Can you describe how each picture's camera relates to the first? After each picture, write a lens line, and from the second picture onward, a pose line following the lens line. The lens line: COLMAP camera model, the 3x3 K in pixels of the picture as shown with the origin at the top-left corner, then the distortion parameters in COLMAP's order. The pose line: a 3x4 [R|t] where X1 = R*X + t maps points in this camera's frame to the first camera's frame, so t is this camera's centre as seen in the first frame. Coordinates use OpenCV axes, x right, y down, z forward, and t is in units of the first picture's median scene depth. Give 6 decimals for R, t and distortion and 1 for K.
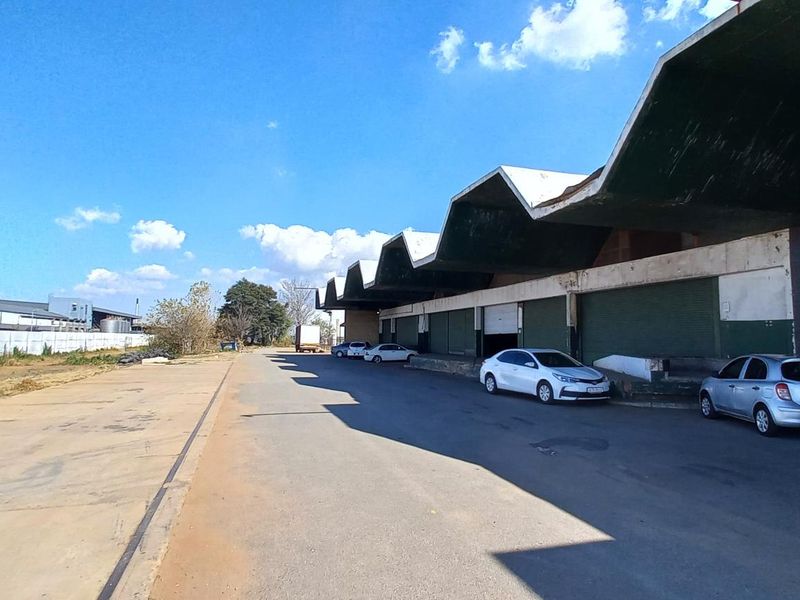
lens RADIAL K [[527.9, 0, 391.8], [0, 527.9, 293.3], [0, 0, 1]] dist [-0.002262, -0.004874]
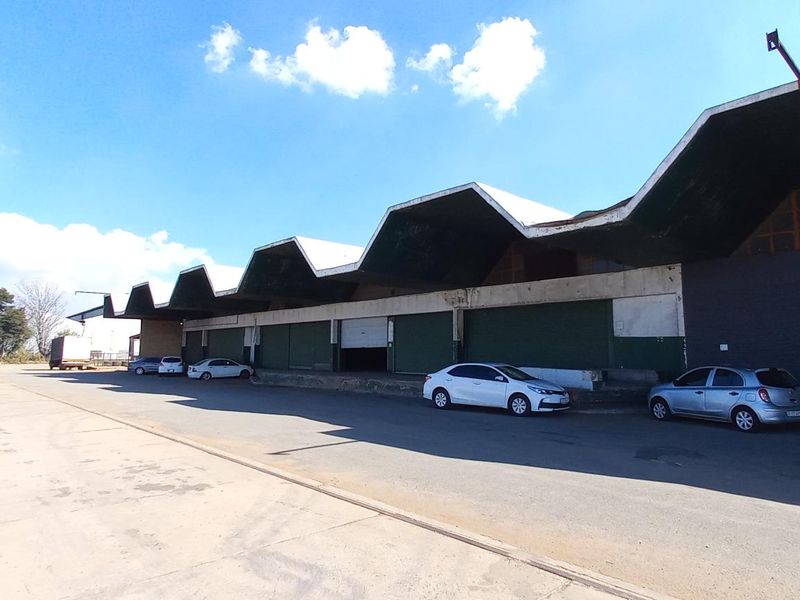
lens RADIAL K [[527.9, 0, 397.0], [0, 527.9, 301.6], [0, 0, 1]] dist [-0.002262, -0.004874]
pose [[0.894540, 0.035488, 0.445577, -0.302704], [-0.032043, 0.999370, -0.015267, 0.005909], [-0.445839, -0.000620, 0.895113, 0.137646]]
